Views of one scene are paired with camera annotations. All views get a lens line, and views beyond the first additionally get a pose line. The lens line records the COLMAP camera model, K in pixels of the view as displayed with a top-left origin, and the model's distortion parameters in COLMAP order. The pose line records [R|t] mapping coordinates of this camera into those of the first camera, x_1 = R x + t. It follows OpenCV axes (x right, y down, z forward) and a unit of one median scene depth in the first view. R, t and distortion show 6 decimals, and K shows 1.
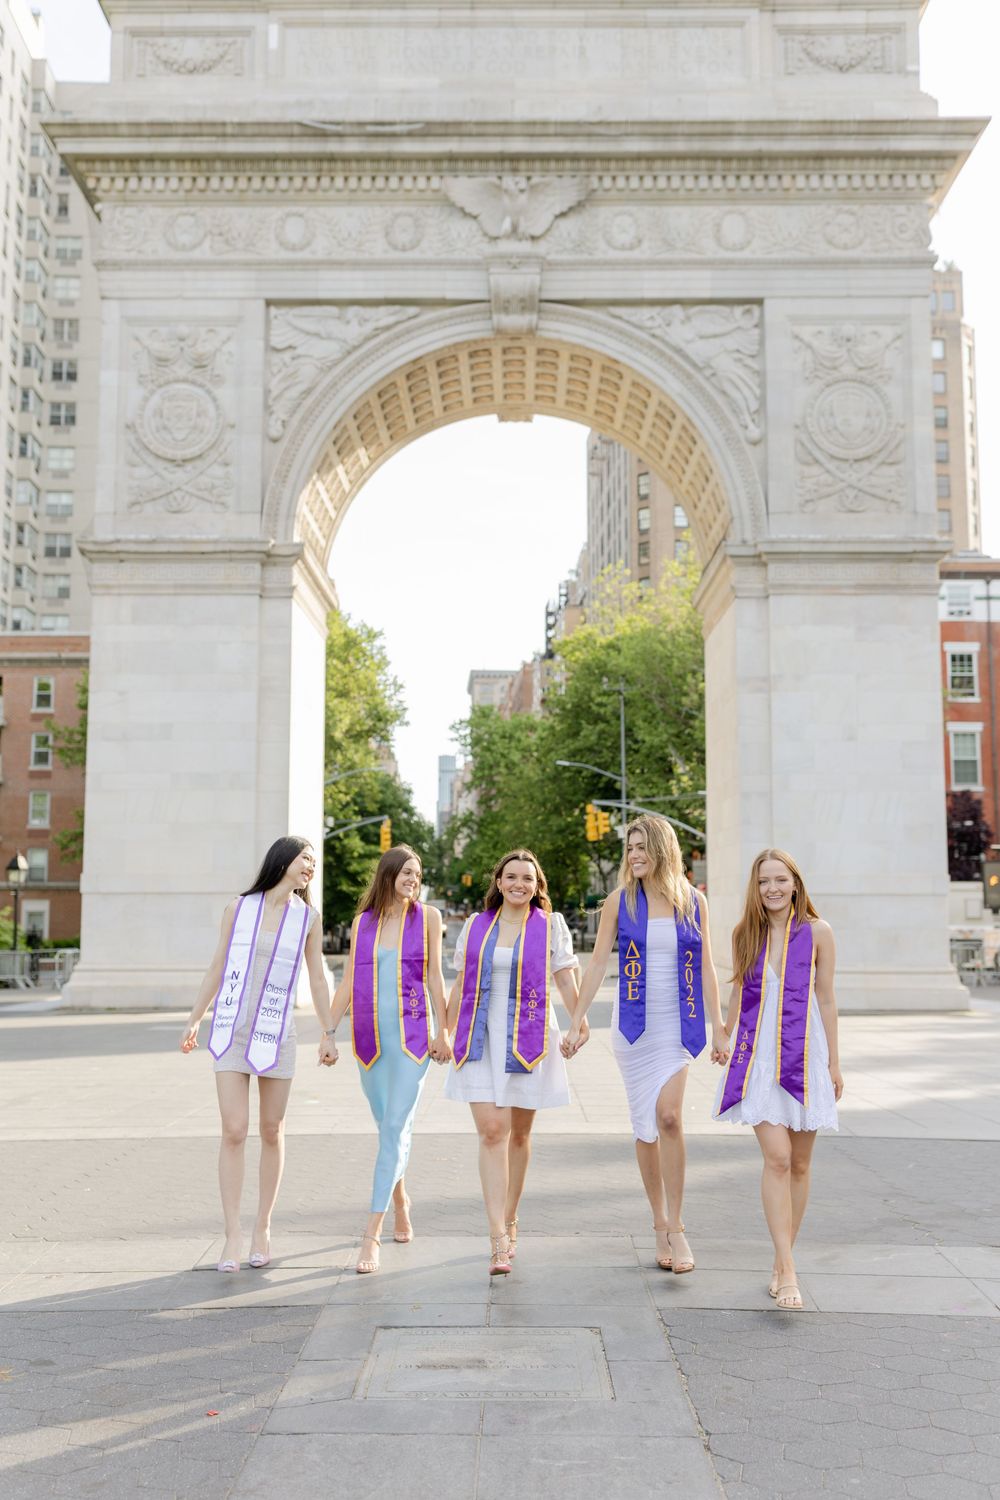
lens RADIAL K [[1391.9, 0, 508.3], [0, 1391.9, 745.7], [0, 0, 1]] dist [-0.003629, 0.000000]
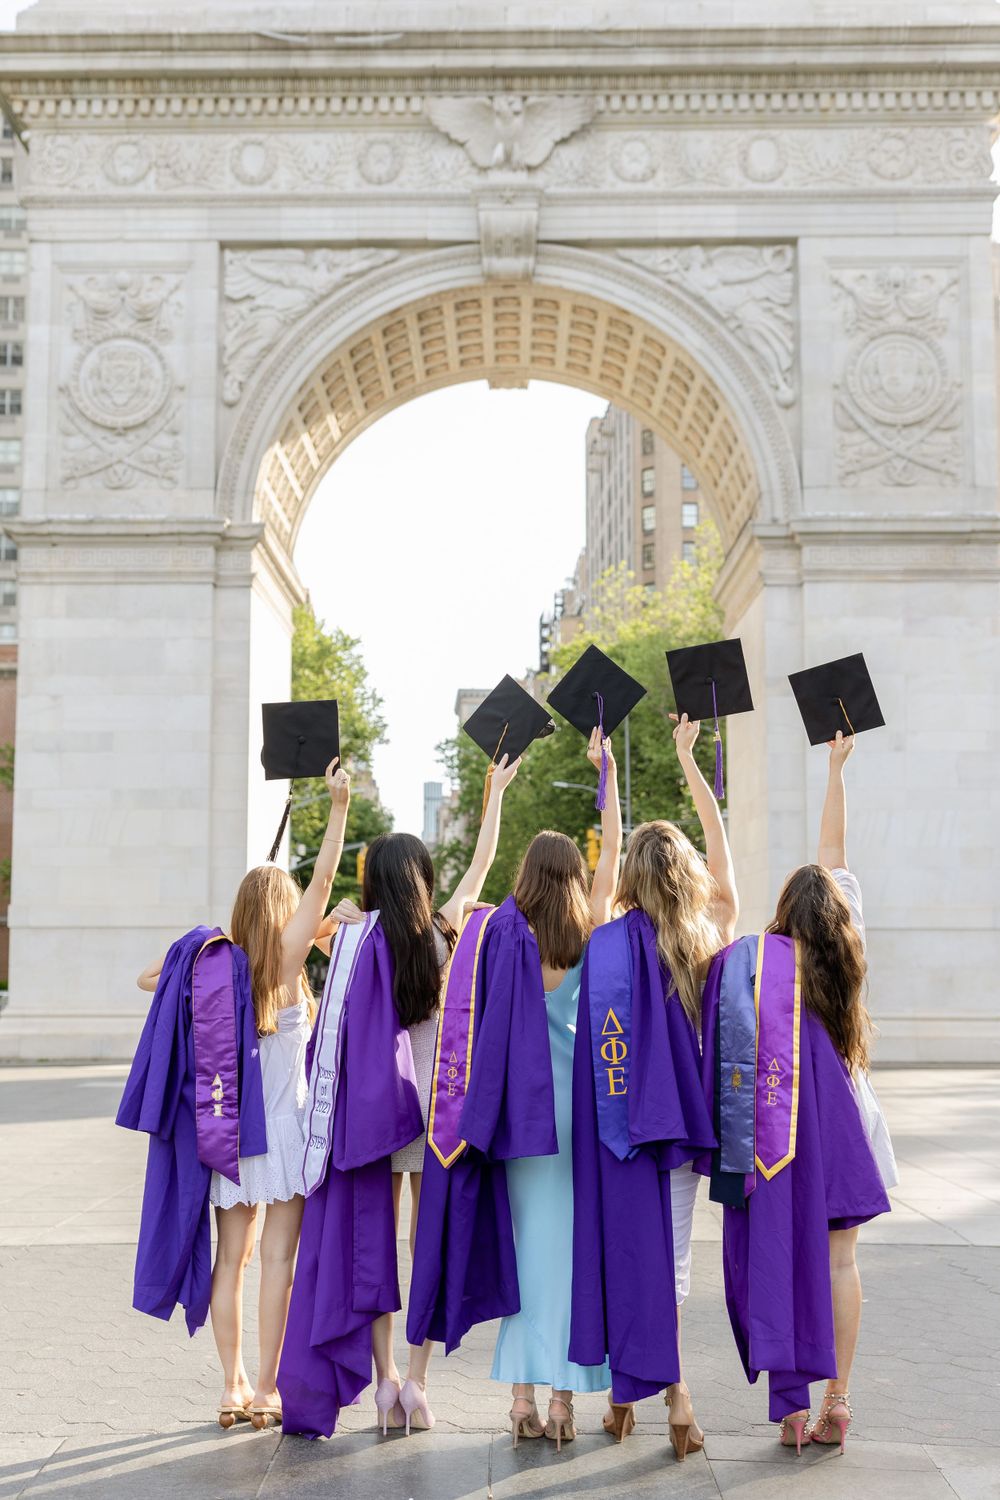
lens RADIAL K [[1508.4, 0, 483.4], [0, 1508.4, 796.4], [0, 0, 1]] dist [-0.004249, 0.000000]
pose [[0.999948, -0.000655, -0.010137, -0.001397], [0.000820, 0.999867, 0.016268, 0.008536], [0.010125, -0.016275, 0.999816, 0.060468]]
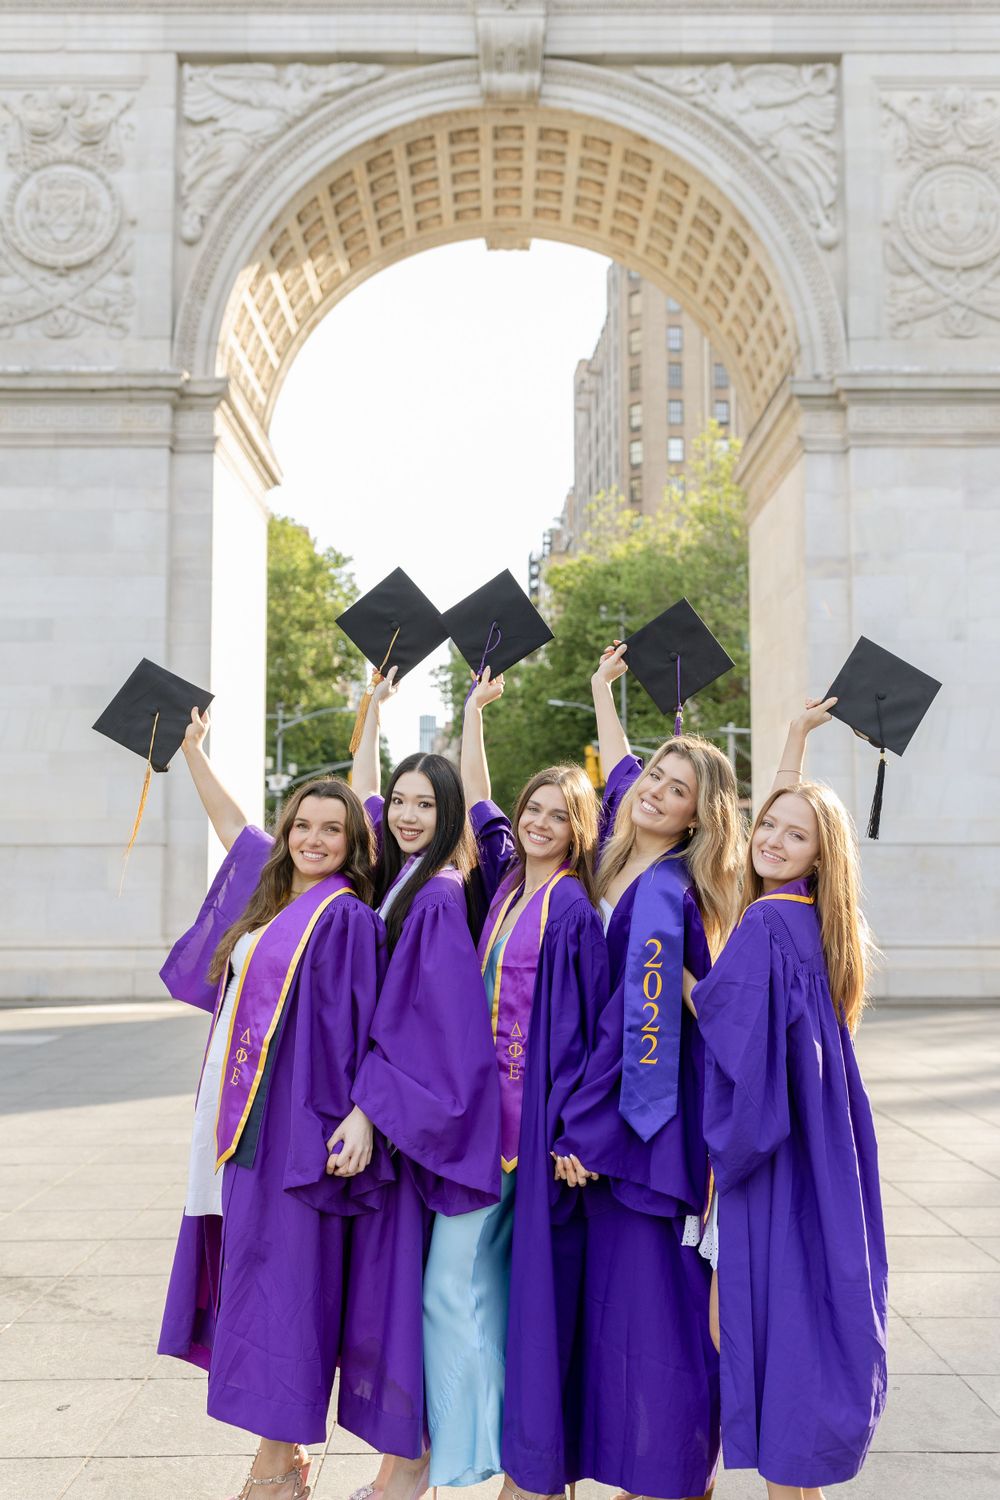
lens RADIAL K [[1391.9, 0, 503.4], [0, 1391.9, 741.0], [0, 0, 1]] dist [-0.003629, 0.000000]
pose [[0.999945, -0.001038, 0.010469, -0.007225], [0.000772, 0.999679, 0.025311, 0.029870], [-0.010492, -0.025301, 0.999625, 0.240836]]
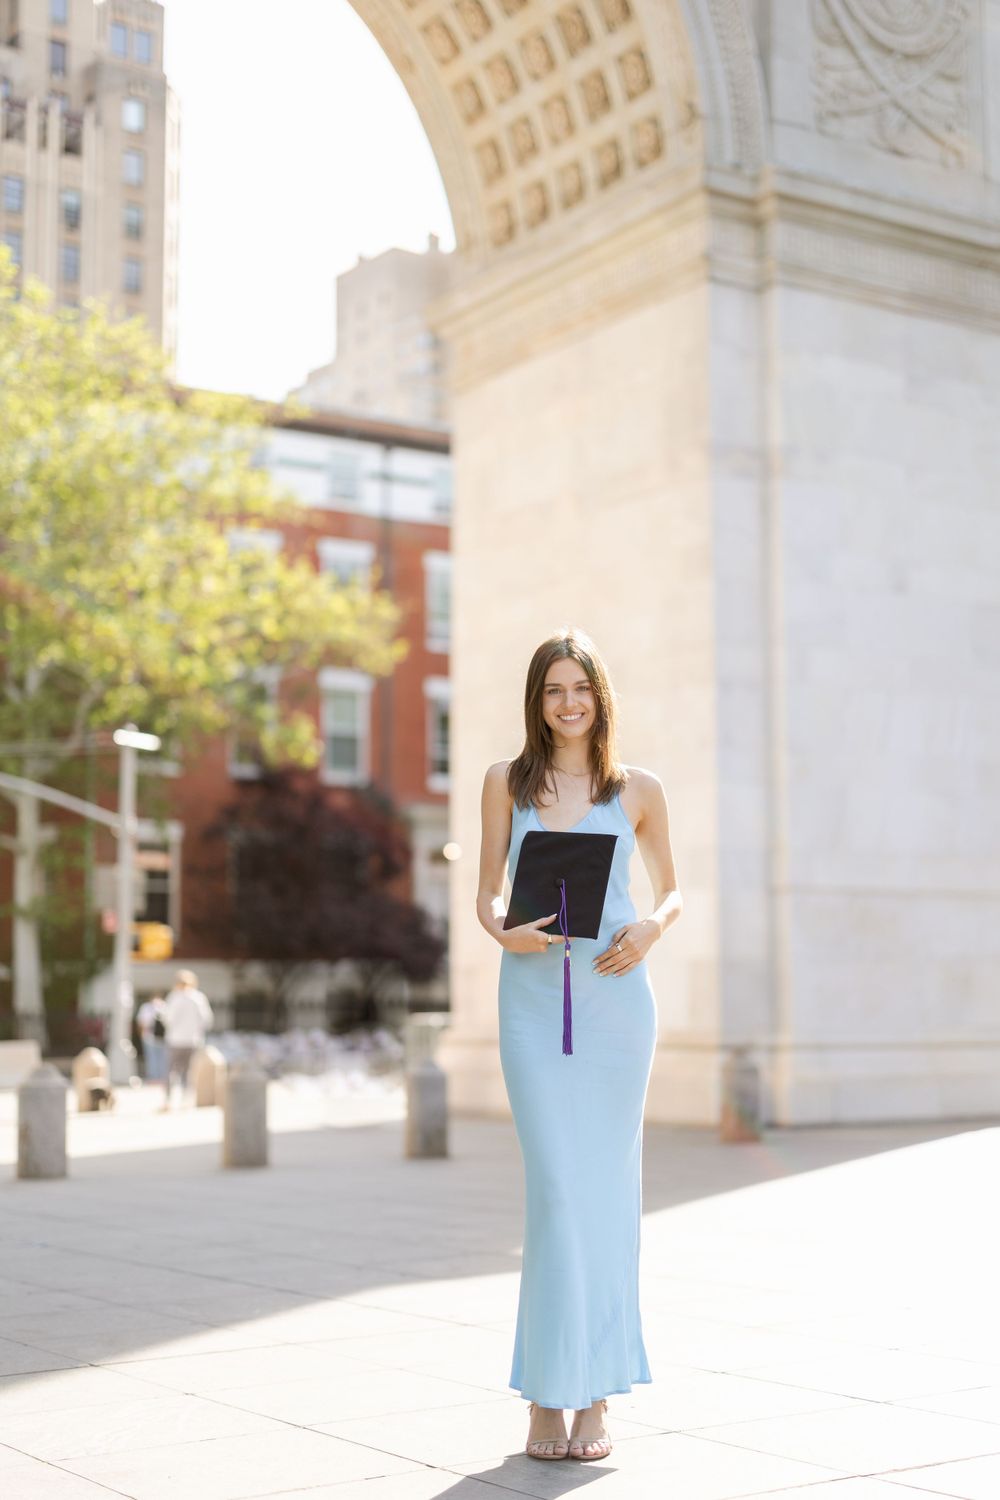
lens RADIAL K [[2100.7, 0, 499.5], [0, 2100.7, 743.4], [0, 0, 1]] dist [0.006134, 0.000000]
pose [[0.835822, 0.055751, 0.546163, -0.282308], [-0.052375, 0.998390, -0.021761, 0.072997], [-0.546497, -0.010417, 0.837396, 0.417431]]
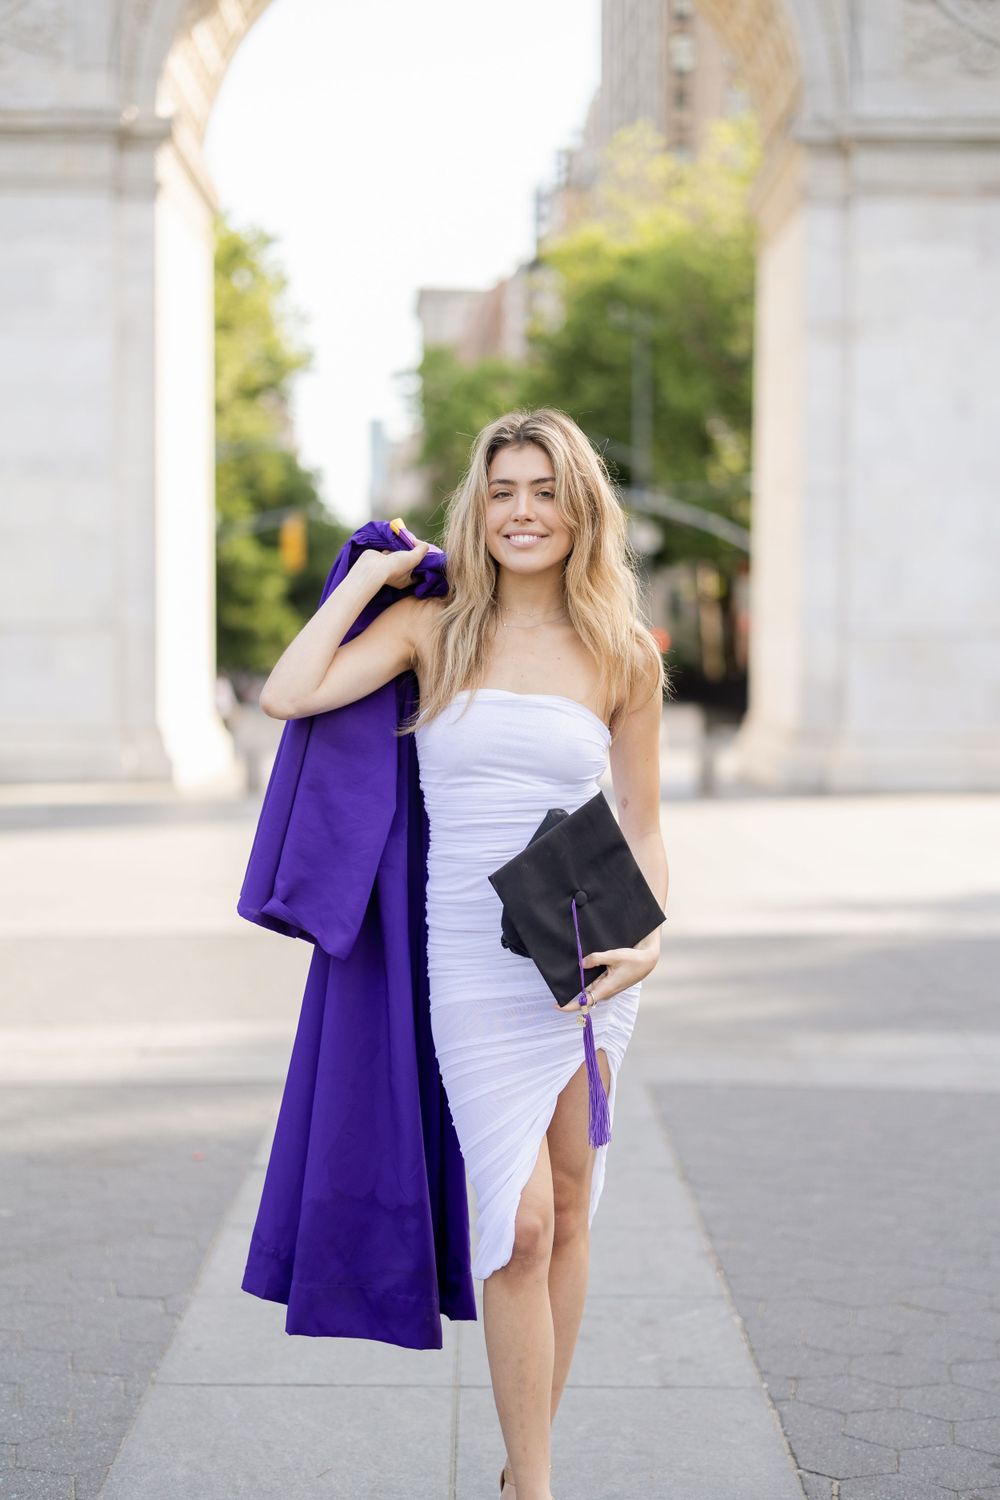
lens RADIAL K [[2100.7, 0, 511.0], [0, 2100.7, 741.4], [0, 0, 1]] dist [0.006134, 0.000000]
pose [[0.999804, 0.003712, 0.019462, -0.001550], [-0.006781, 0.987081, 0.160078, -0.008903], [-0.018617, -0.160178, 0.986913, -0.066253]]
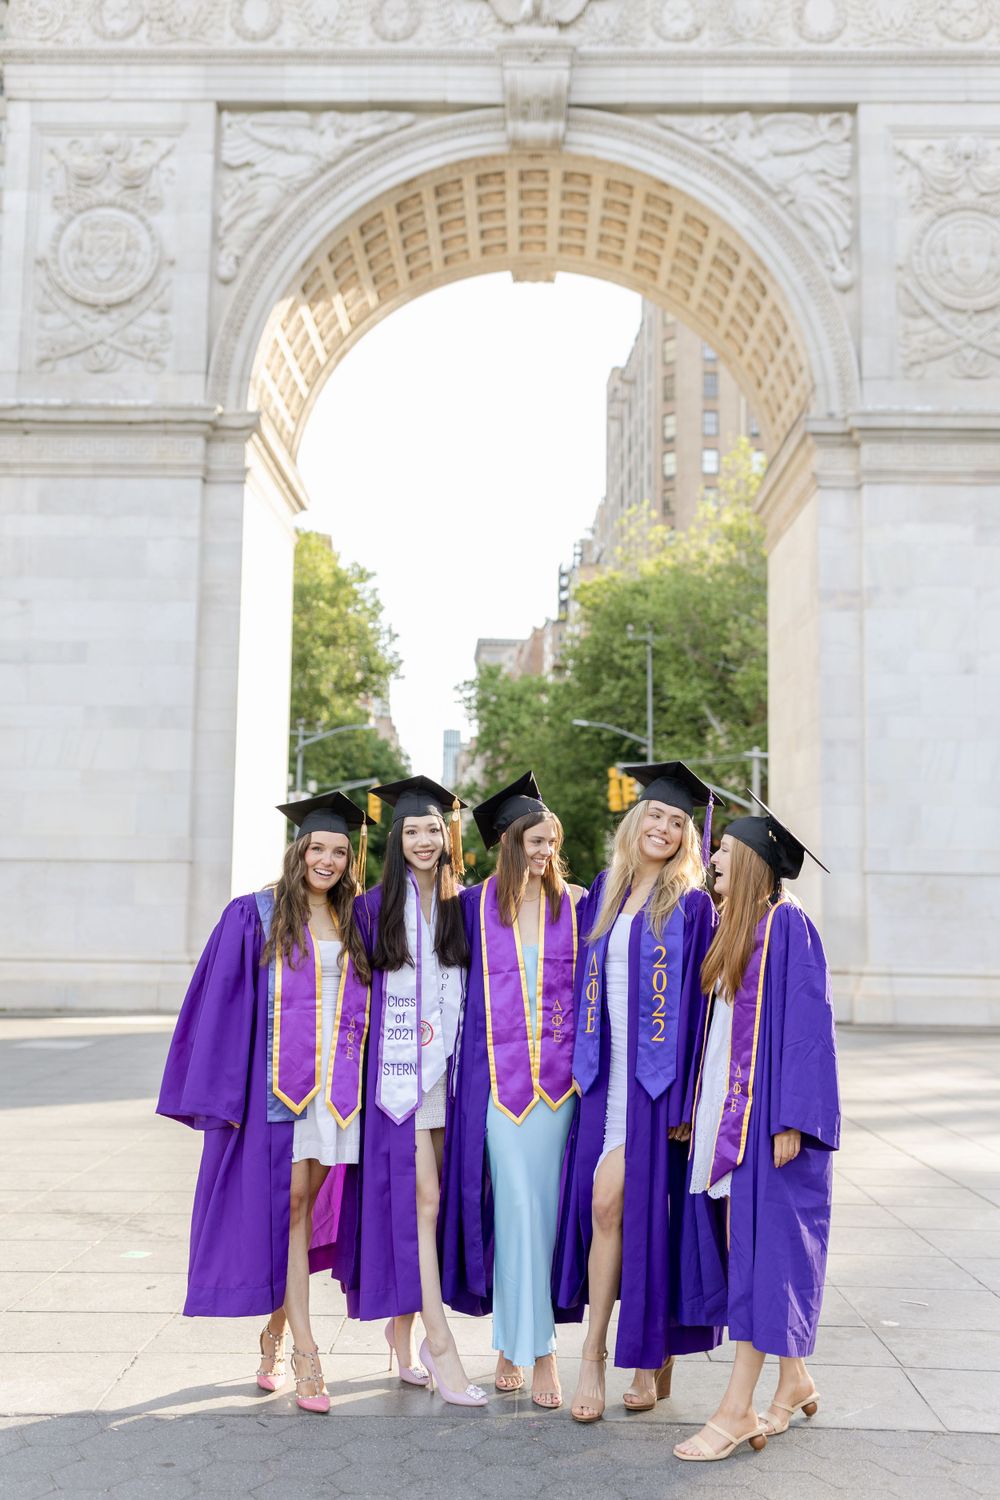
lens RADIAL K [[1456.9, 0, 493.1], [0, 1456.9, 714.3], [0, 0, 1]] dist [-0.004373, 0.000000]
pose [[0.999798, 0.012249, -0.015964, -0.002219], [-0.012313, 0.999917, -0.003919, 0.023917], [0.015915, 0.004115, 0.999865, 0.186874]]
